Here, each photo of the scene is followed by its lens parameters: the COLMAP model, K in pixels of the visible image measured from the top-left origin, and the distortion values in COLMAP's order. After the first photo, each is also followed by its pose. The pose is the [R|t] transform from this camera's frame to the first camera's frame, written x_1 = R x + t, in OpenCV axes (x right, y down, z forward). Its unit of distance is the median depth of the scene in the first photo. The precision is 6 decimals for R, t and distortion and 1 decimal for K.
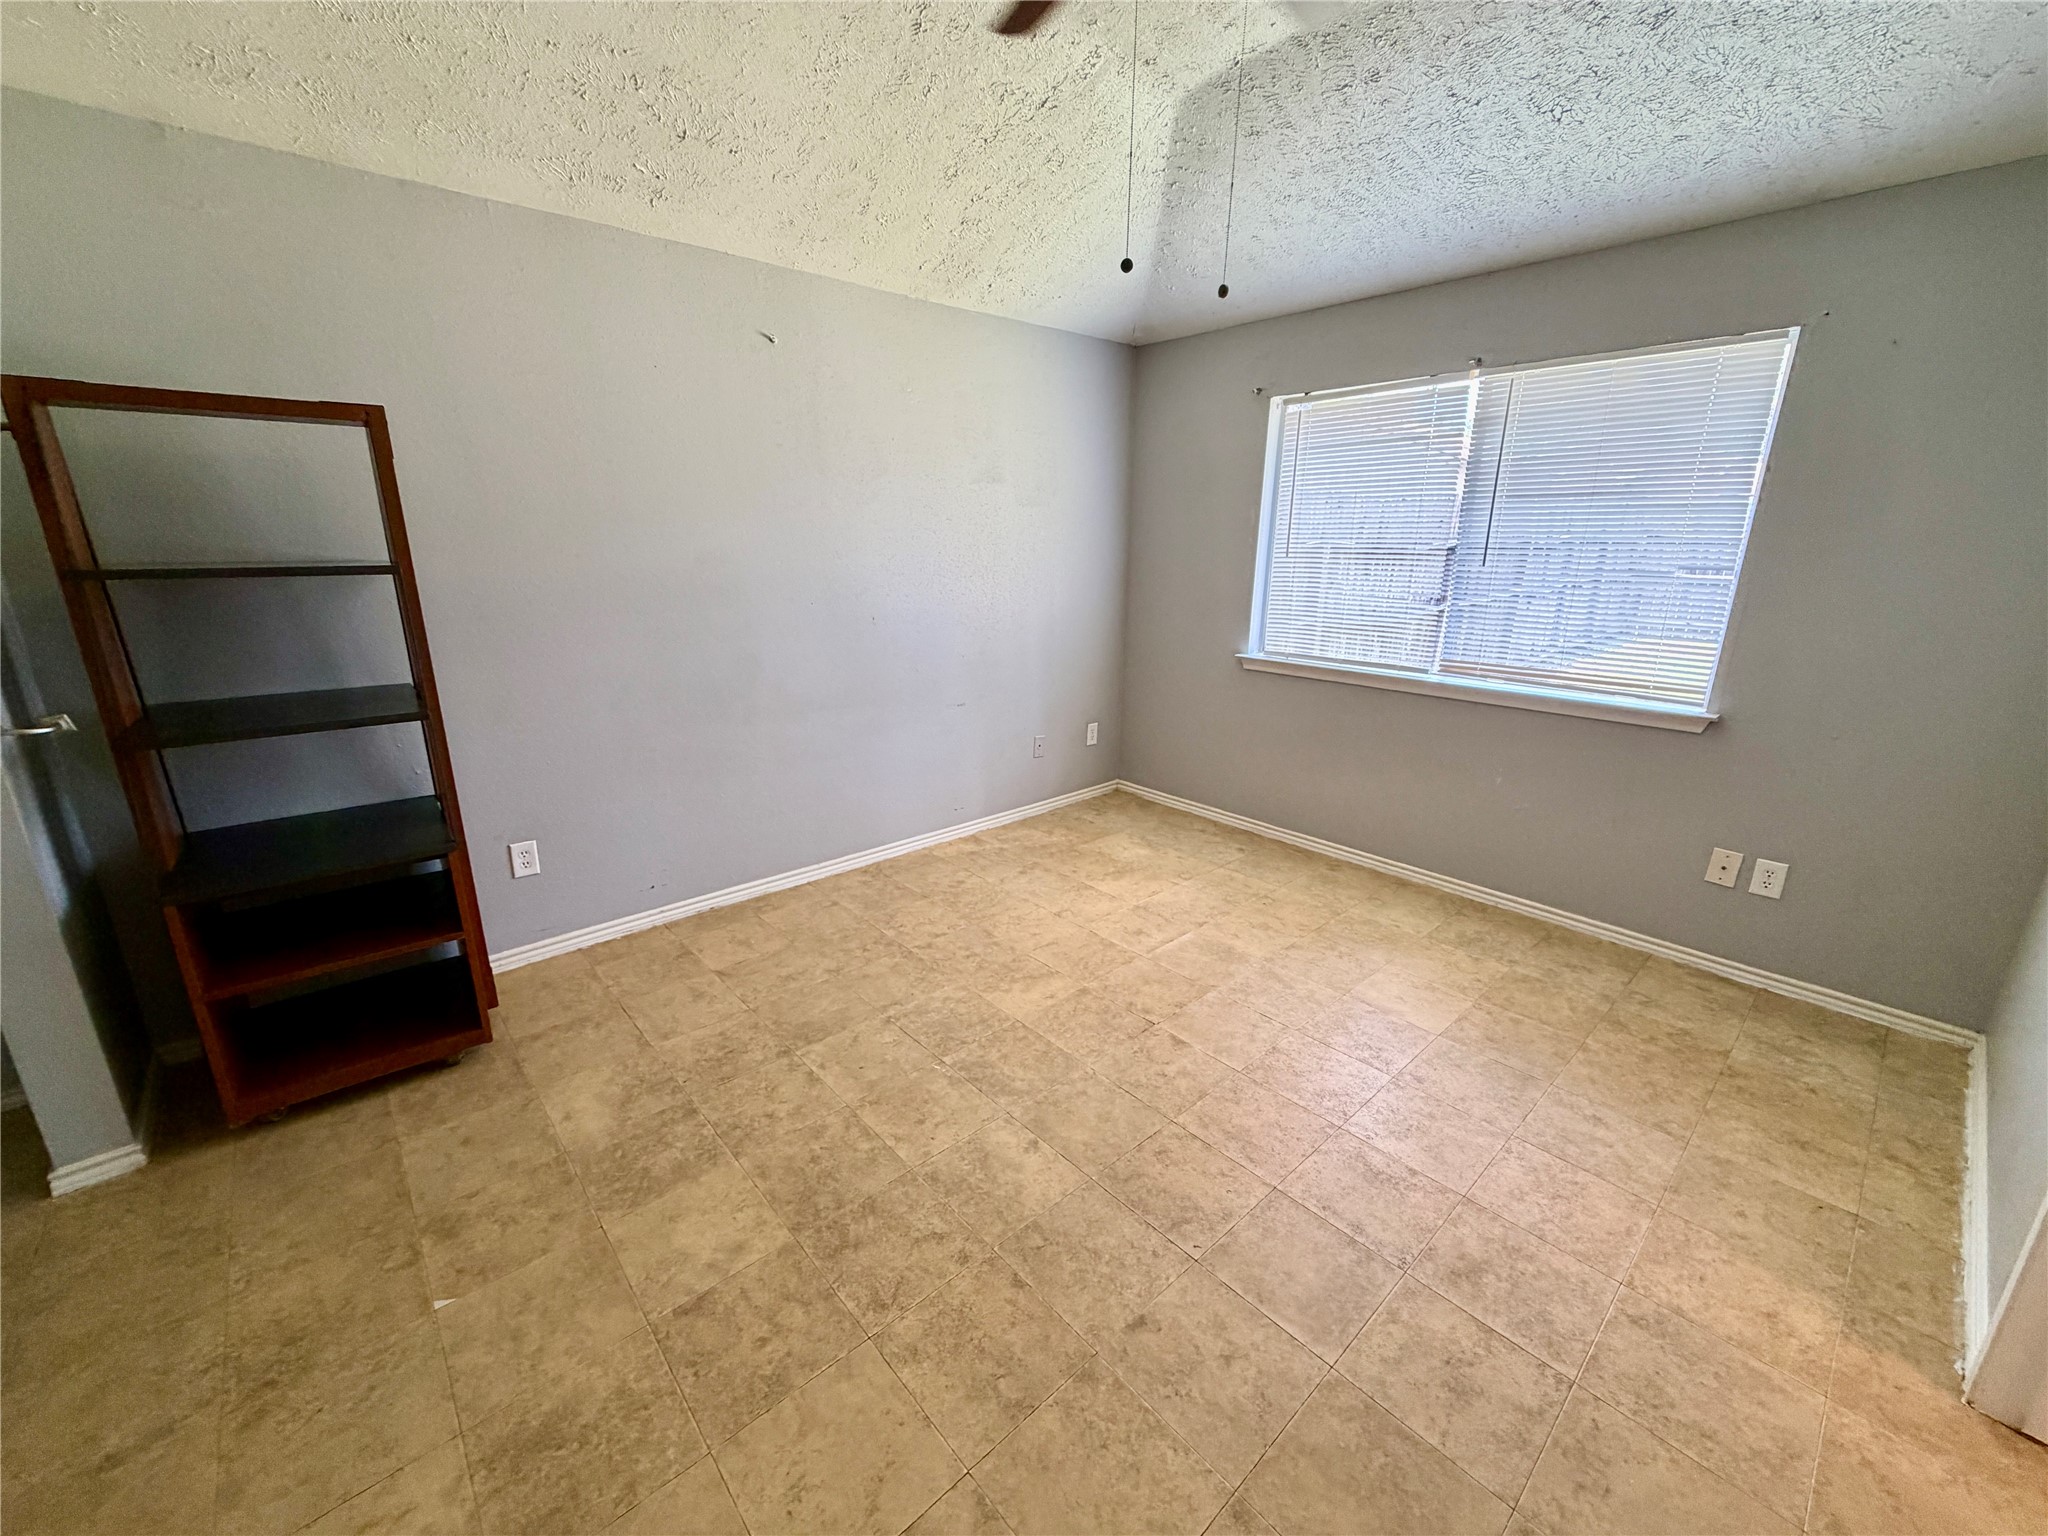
lens RADIAL K [[814.2, 0, 1019.0], [0, 814.2, 770.2], [0, 0, 1]] dist [-0.000261, -0.000210]
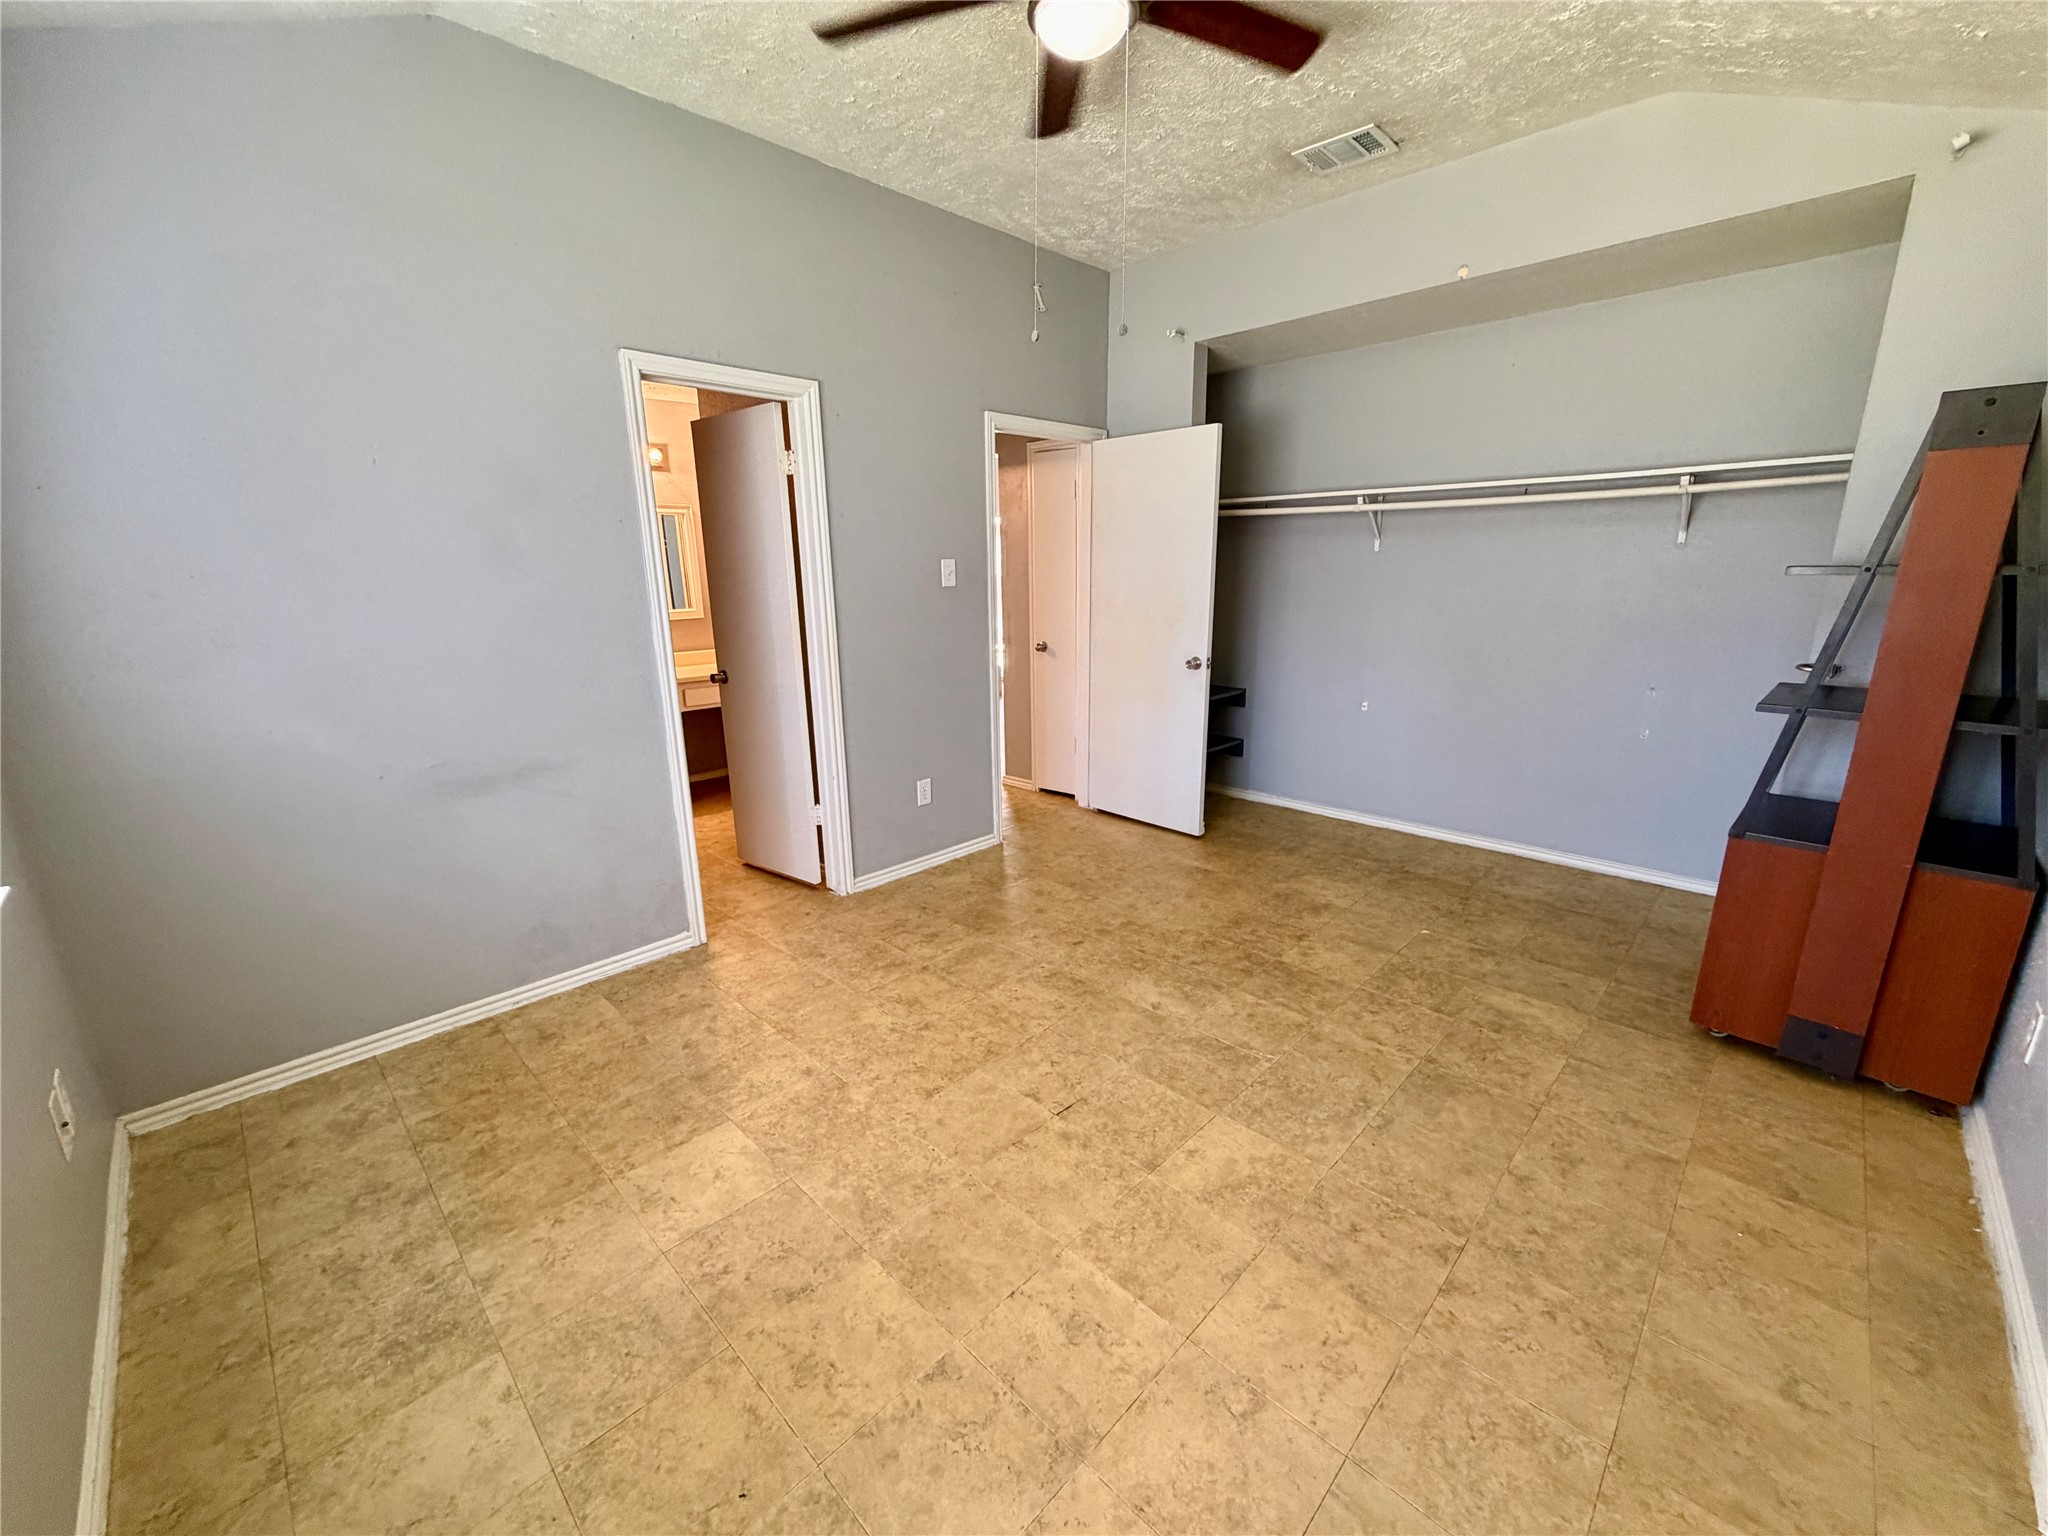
lens RADIAL K [[814.2, 0, 1024.4], [0, 814.2, 771.9], [0, 0, 1]] dist [-0.000261, -0.000210]
pose [[-0.997195, 0.025962, -0.070198, 0.259626], [-0.012841, 0.864653, 0.502205, -0.438186], [0.073736, 0.501698, -0.861895, 1.602673]]
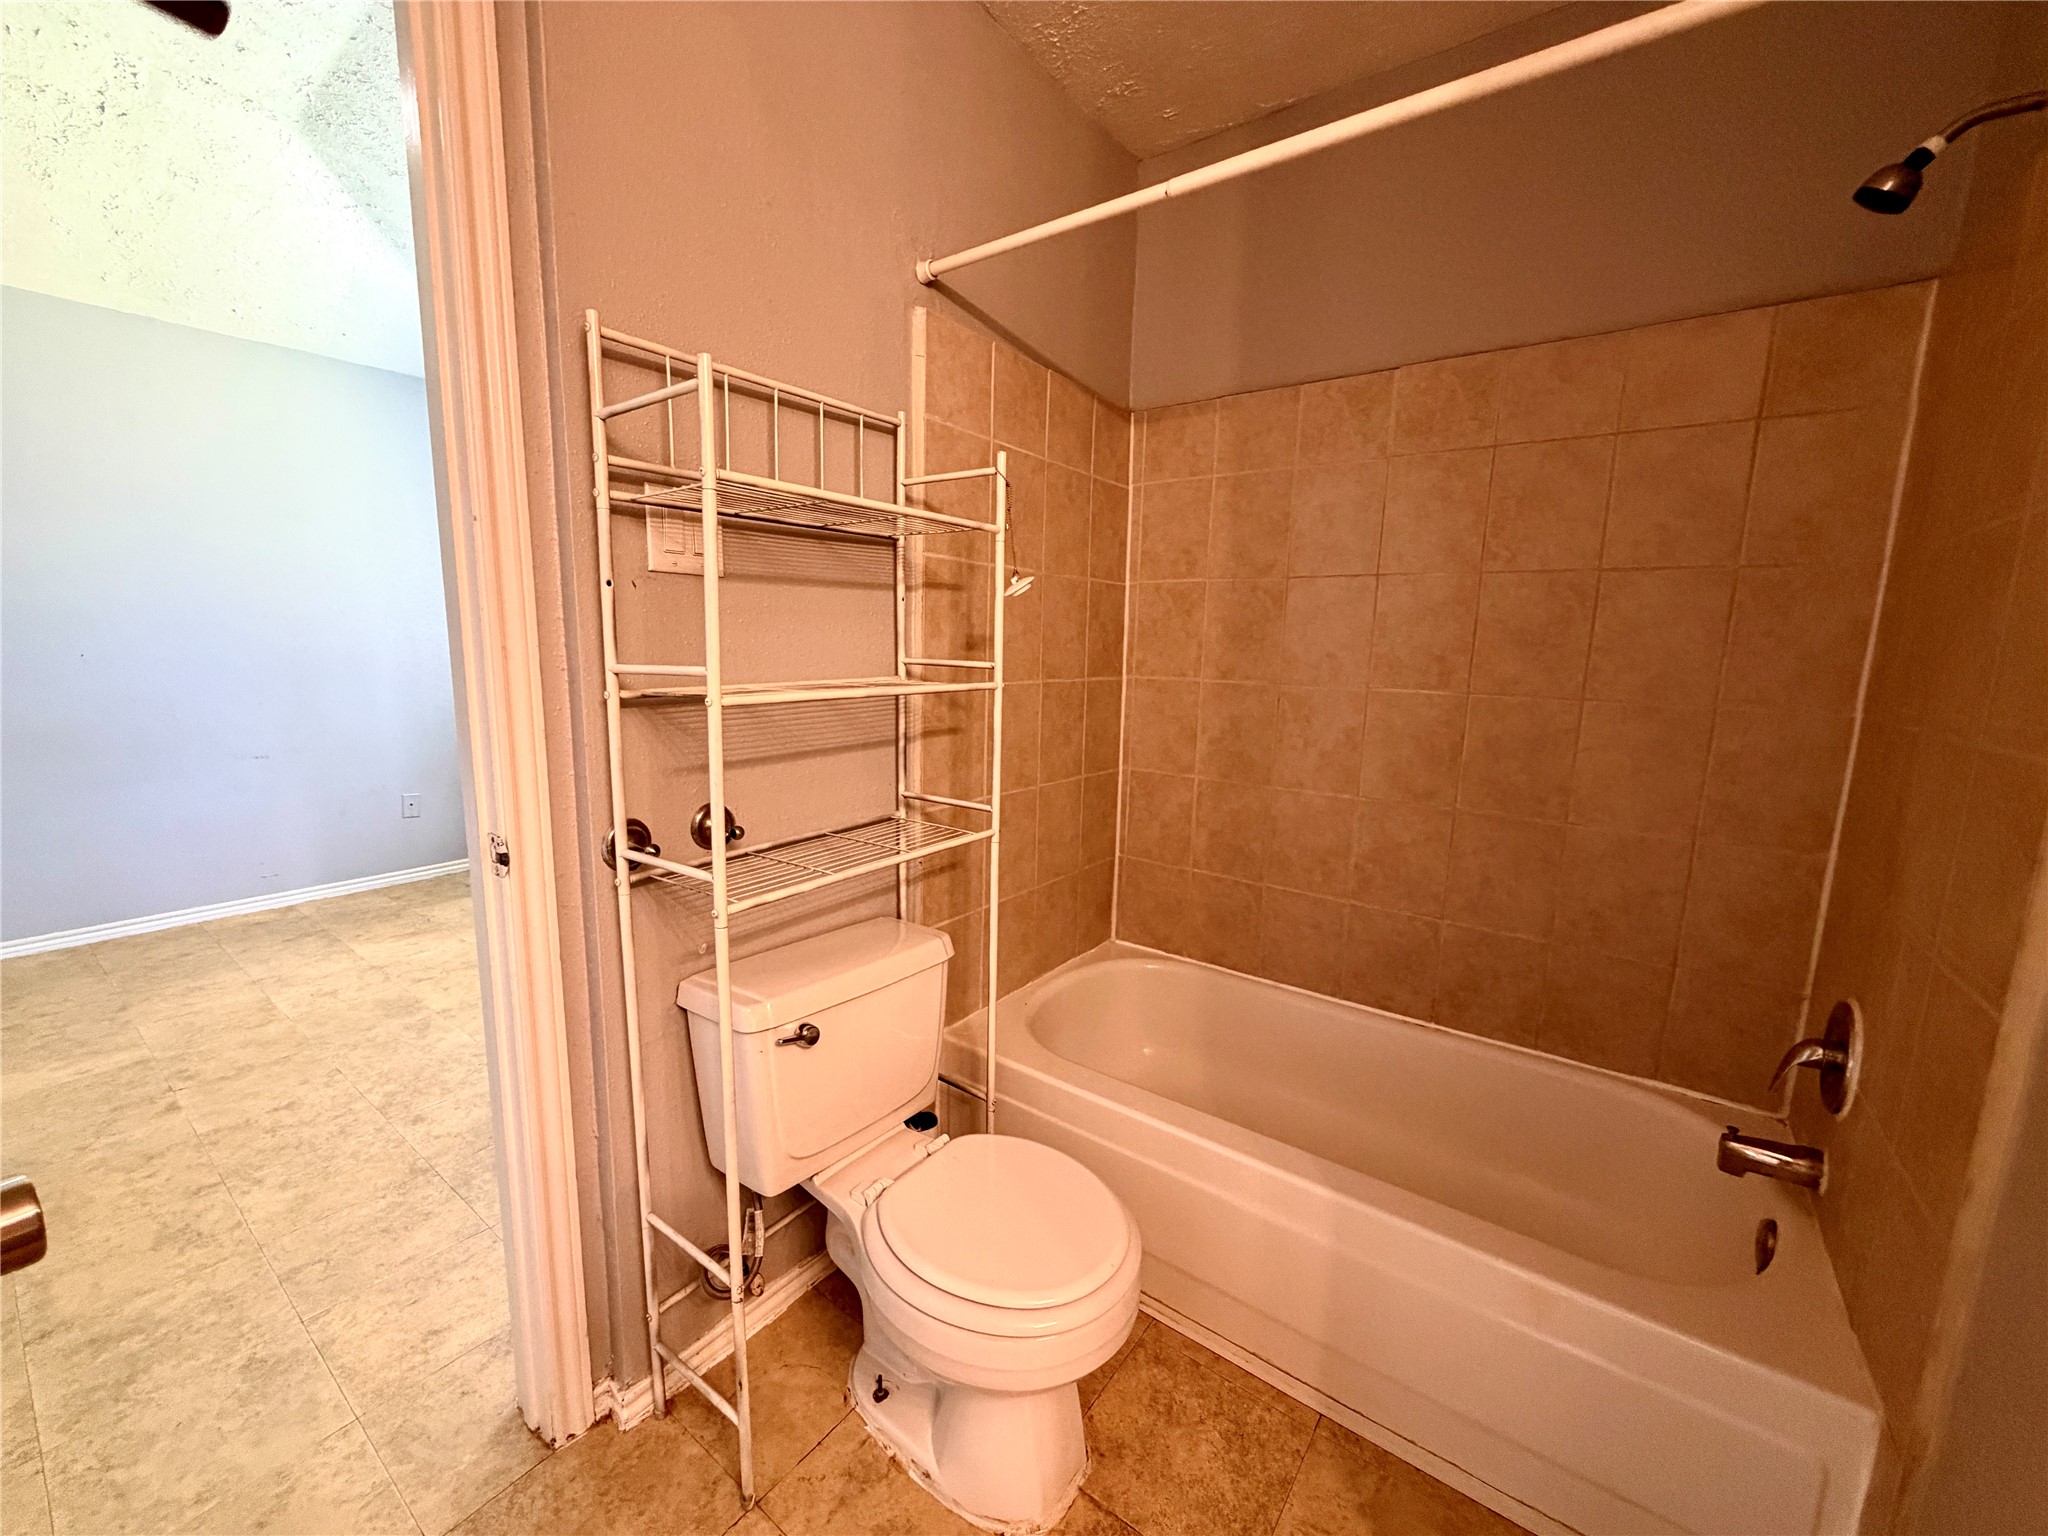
lens RADIAL K [[814.2, 0, 1026.1], [0, 814.2, 766.4], [0, 0, 1]] dist [-0.000261, -0.000210]
pose [[0.977177, -0.017064, 0.211742, 0.903317], [0.042710, 0.992196, -0.117147, 0.113902], [-0.208090, 0.123517, 0.970279, -0.067955]]
